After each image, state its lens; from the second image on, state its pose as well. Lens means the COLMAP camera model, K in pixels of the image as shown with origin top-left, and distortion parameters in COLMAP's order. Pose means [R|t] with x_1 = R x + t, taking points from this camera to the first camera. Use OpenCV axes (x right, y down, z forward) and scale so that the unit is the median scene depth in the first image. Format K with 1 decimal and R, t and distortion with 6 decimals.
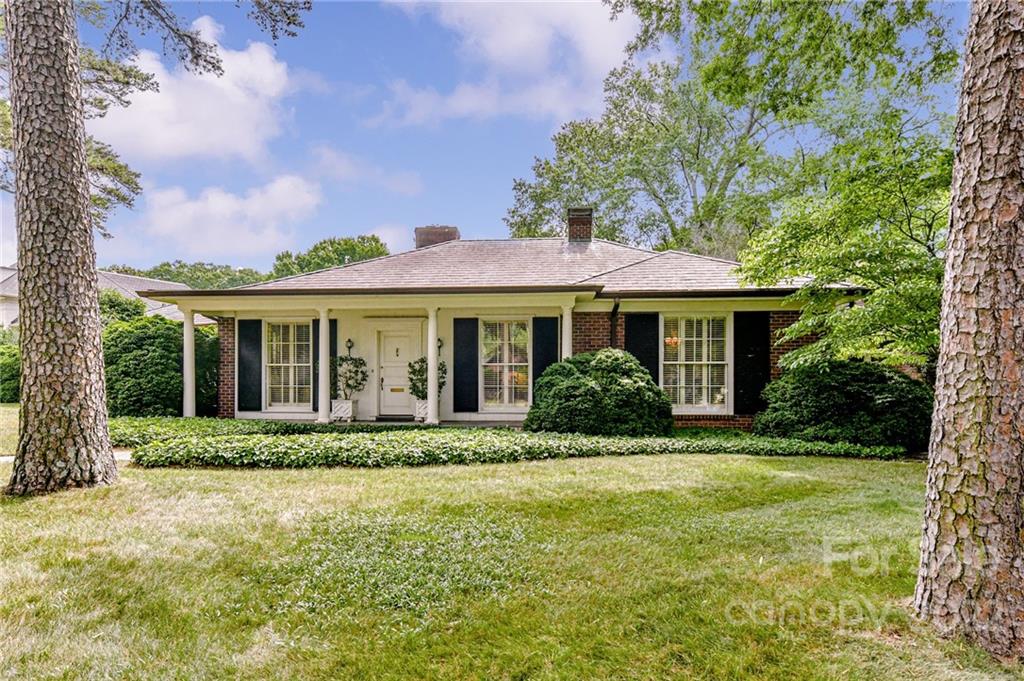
lens RADIAL K [[403.2, 0, 512.0], [0, 403.2, 340.5], [0, 0, 1]] dist [0.013872, -0.007604]
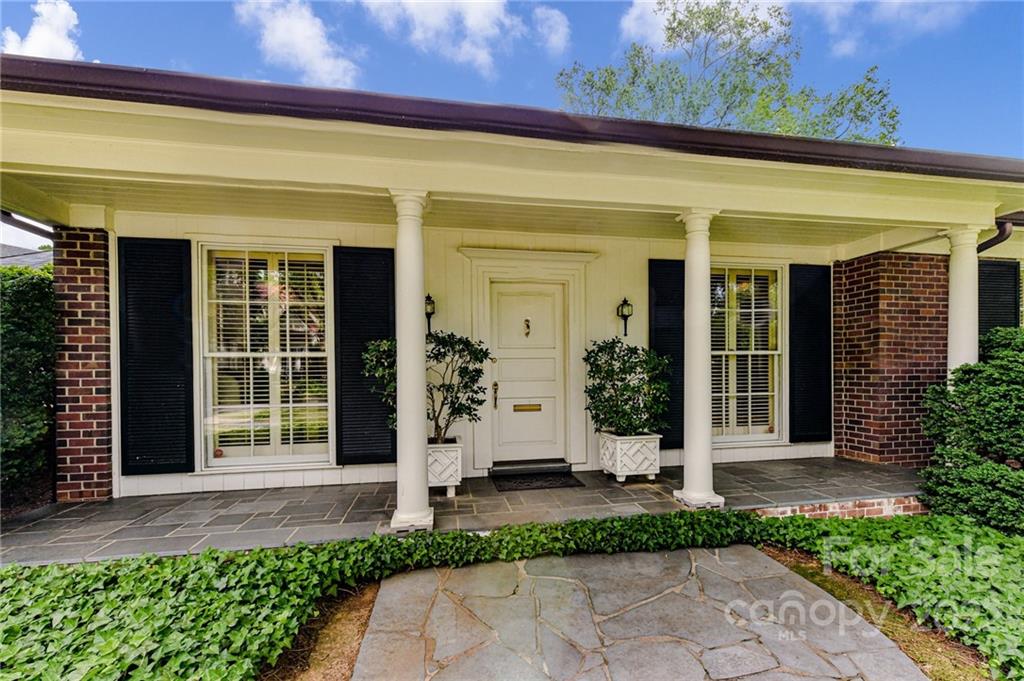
lens RADIAL K [[403.2, 0, 512.0], [0, 403.2, 340.5], [0, 0, 1]] dist [0.013872, -0.007604]
pose [[0.969738, 0.005884, 0.244075, -0.415222], [-0.011835, 0.999667, 0.022921, 0.033443], [-0.243859, -0.025116, 0.969485, 0.544949]]
